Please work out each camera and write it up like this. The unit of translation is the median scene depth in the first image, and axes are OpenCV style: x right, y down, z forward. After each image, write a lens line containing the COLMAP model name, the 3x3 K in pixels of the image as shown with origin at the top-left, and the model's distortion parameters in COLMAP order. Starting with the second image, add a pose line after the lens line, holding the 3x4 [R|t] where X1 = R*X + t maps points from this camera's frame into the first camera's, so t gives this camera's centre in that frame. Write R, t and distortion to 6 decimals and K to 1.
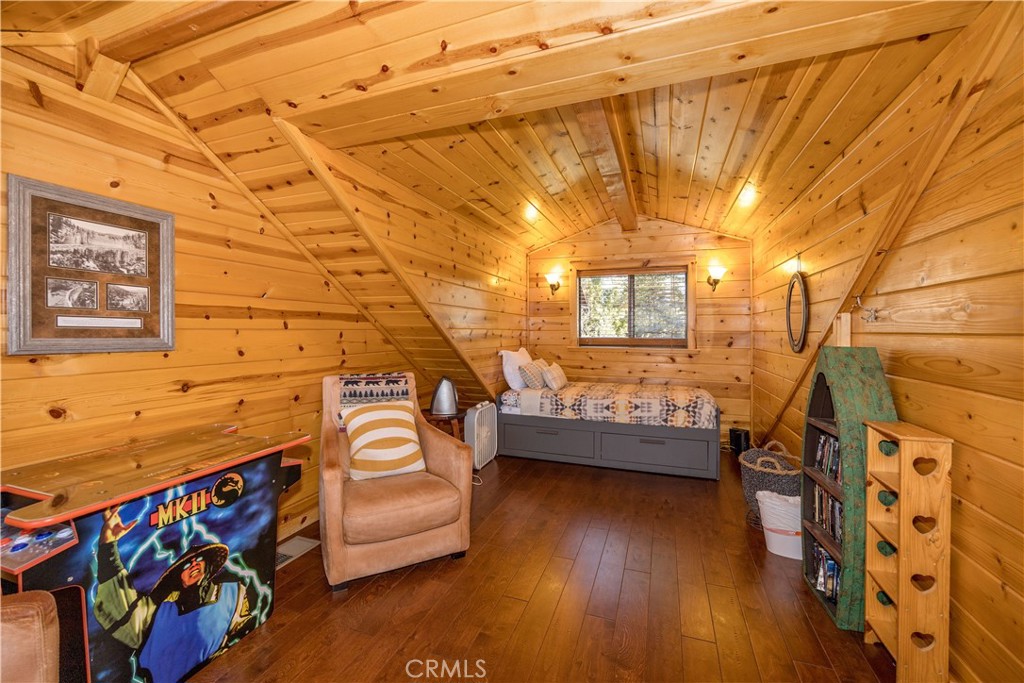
lens RADIAL K [[429.2, 0, 509.1], [0, 429.2, 335.3], [0, 0, 1]] dist [-0.014586, 0.000688]
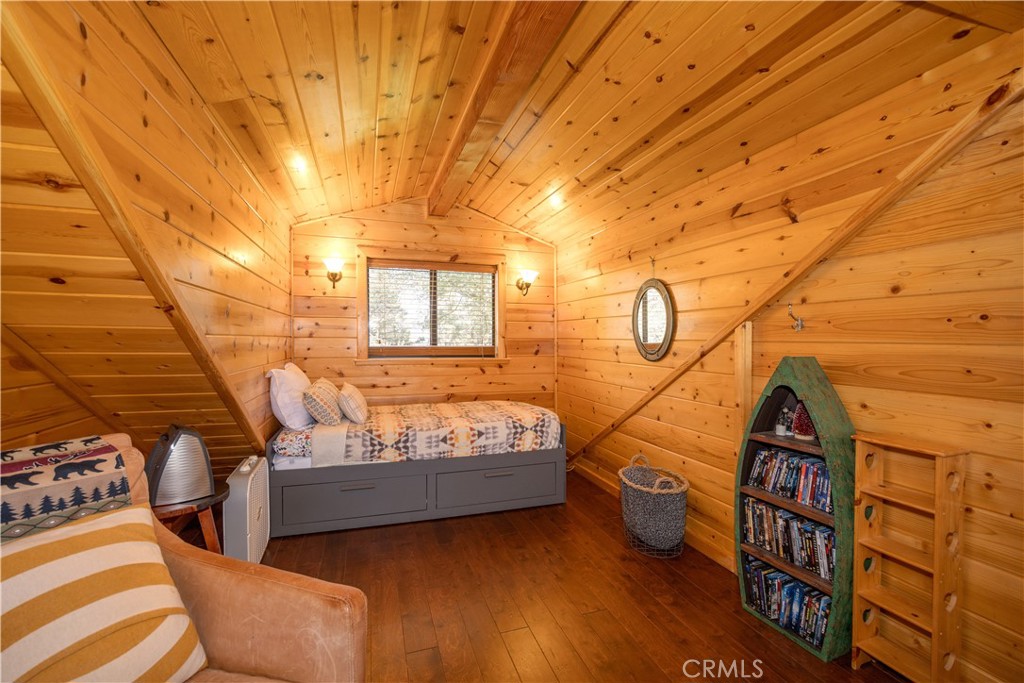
lens RADIAL K [[429.2, 0, 510.2], [0, 429.2, 341.3], [0, 0, 1]] dist [-0.014586, 0.000688]
pose [[0.778152, -0.004419, 0.628060, -0.155259], [0.004228, 0.999989, 0.001797, -0.006046], [-0.628062, 0.001258, 0.778163, 0.334102]]
